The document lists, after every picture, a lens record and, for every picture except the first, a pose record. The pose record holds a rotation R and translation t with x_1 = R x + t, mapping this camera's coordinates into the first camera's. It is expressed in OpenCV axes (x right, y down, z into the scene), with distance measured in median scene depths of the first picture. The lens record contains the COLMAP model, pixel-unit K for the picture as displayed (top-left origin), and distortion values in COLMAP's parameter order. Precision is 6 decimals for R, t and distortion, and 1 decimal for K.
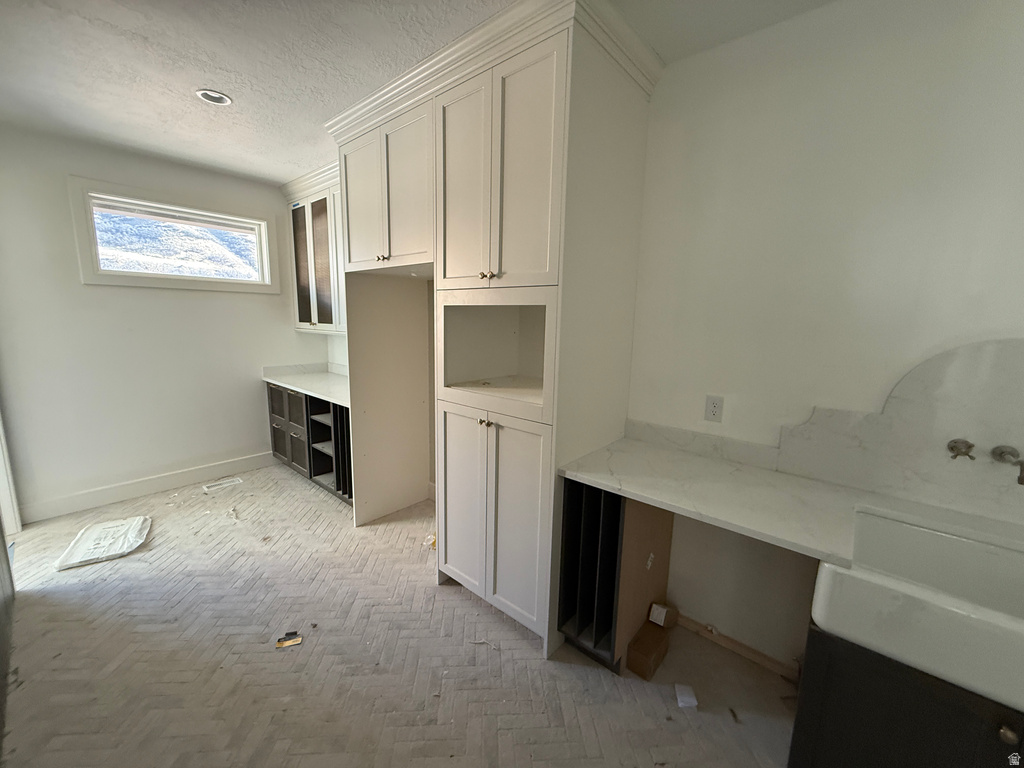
lens RADIAL K [[408.2, 0, 510.4], [0, 408.2, 382.8], [0, 0, 1]] dist [-0.001228, 0.000626]
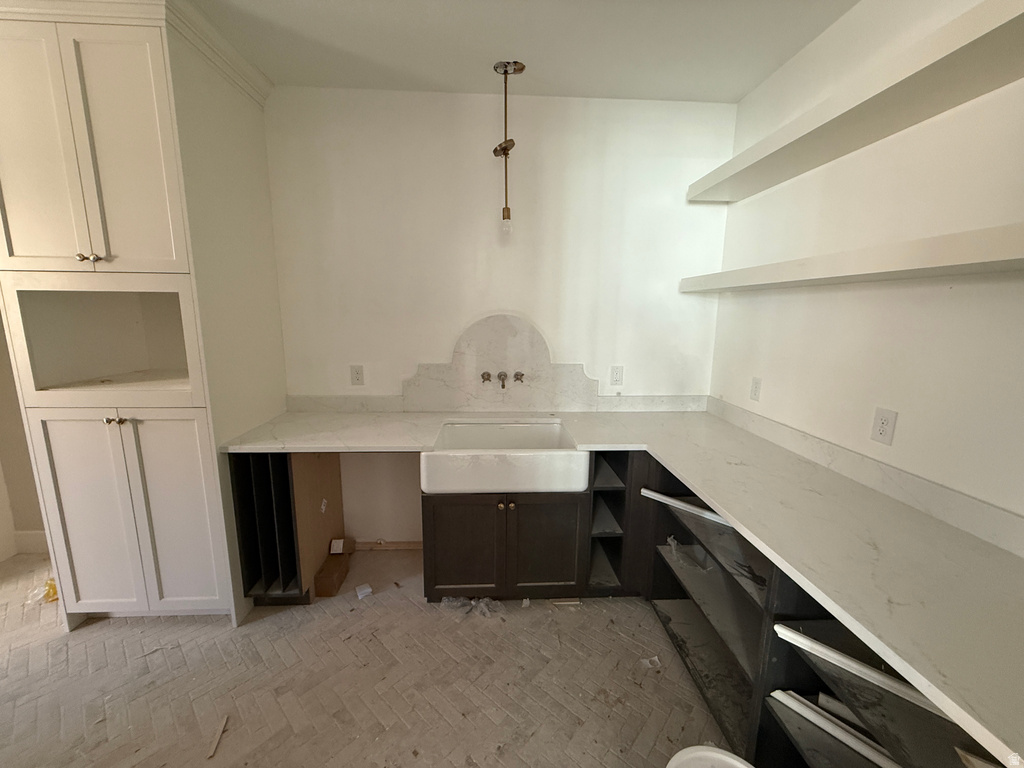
lens RADIAL K [[408.2, 0, 509.8], [0, 408.2, 383.4], [0, 0, 1]] dist [-0.001228, 0.000626]
pose [[0.722515, -0.134004, 0.678245, -0.034233], [0.114012, 0.990698, 0.074283, 0.050611], [-0.681890, 0.023658, 0.731072, -0.285345]]
